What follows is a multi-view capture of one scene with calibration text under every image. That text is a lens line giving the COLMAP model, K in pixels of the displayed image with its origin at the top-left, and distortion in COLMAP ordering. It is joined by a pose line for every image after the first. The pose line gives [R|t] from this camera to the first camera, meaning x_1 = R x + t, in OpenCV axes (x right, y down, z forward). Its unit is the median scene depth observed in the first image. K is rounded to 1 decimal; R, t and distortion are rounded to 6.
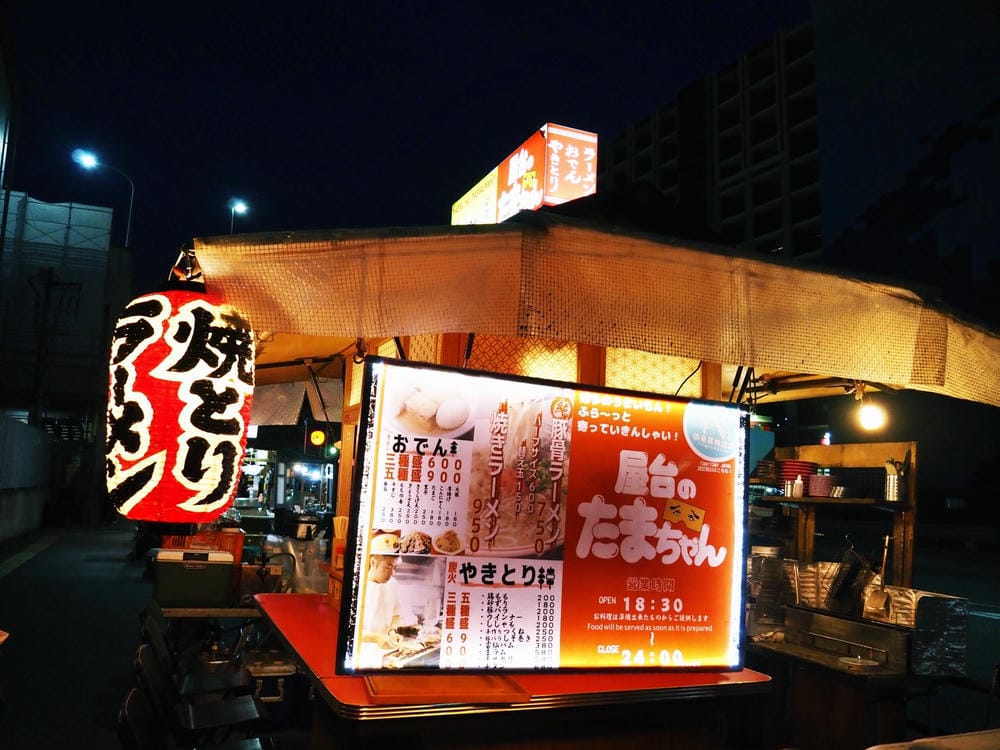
lens RADIAL K [[855.4, 0, 501.9], [0, 855.4, 346.1], [0, 0, 1]] dist [-0.061571, -0.001865]
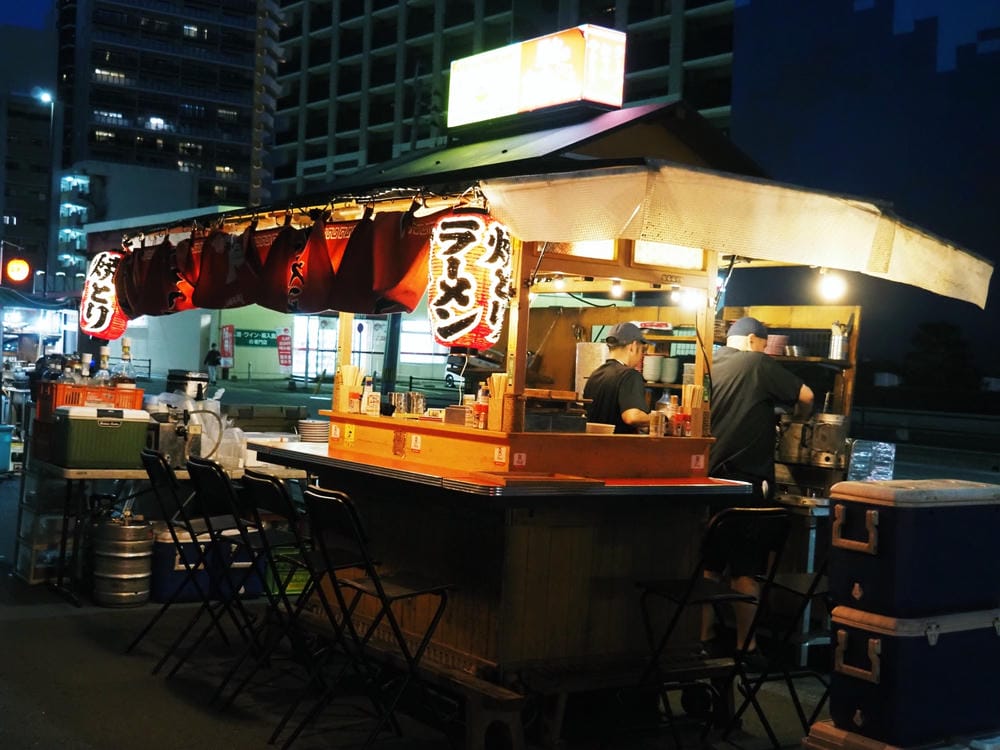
lens RADIAL K [[1276.0, 0, 500.0], [0, 1276.0, 375.0], [0, 0, 1]] dist [-0.005204, 0.007577]
pose [[0.982041, 0.010784, 0.188360, -0.391481], [-0.044446, 0.983491, 0.175415, -0.095676], [-0.183359, -0.180636, 0.966308, -0.742927]]
